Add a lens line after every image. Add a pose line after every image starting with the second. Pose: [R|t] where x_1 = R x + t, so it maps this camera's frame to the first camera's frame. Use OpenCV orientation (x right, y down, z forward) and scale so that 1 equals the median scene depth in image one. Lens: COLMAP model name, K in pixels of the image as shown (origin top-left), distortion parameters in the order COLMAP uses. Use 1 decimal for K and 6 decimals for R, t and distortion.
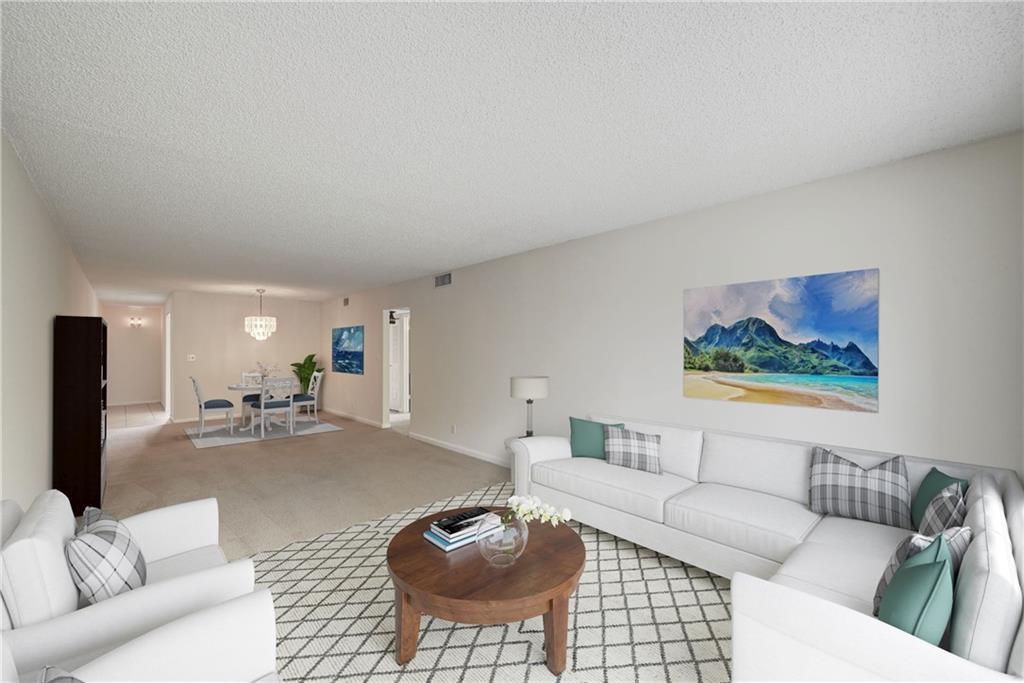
lens RADIAL K [[411.3, 0, 511.9], [0, 411.3, 347.2], [0, 0, 1]] dist [0.000997, 0.000312]
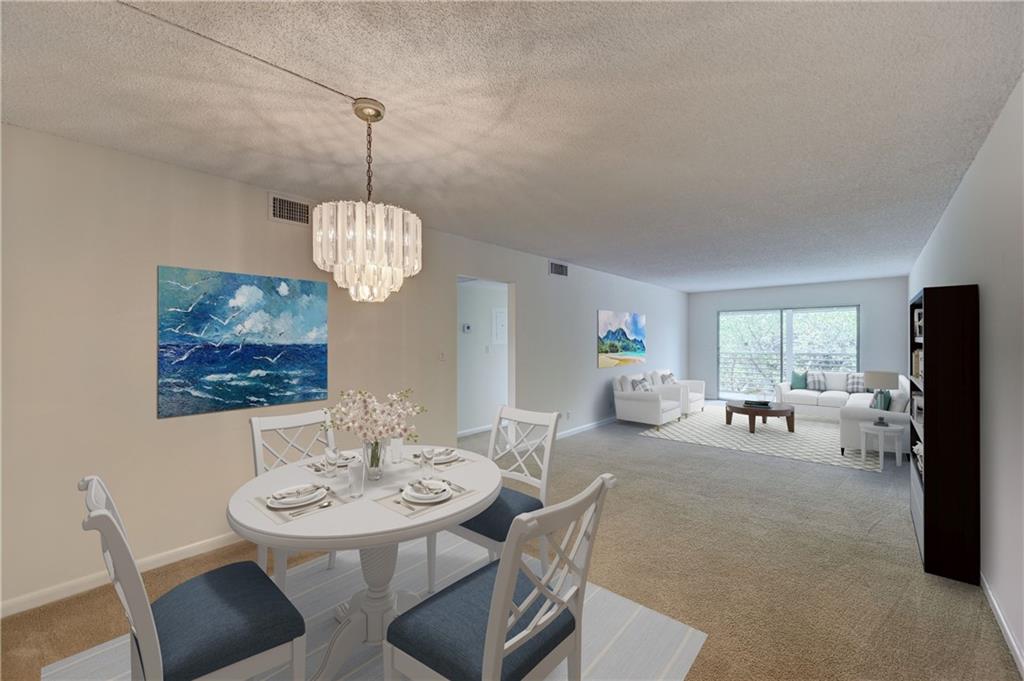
lens RADIAL K [[411.3, 0, 511.9], [0, 411.3, 346.2], [0, 0, 1]] dist [0.000997, 0.000312]
pose [[-0.050540, -0.000707, 0.998722, -1.488094], [0.002208, 0.999997, 0.000820, 0.022704], [-0.998720, 0.002246, -0.050538, 1.563713]]
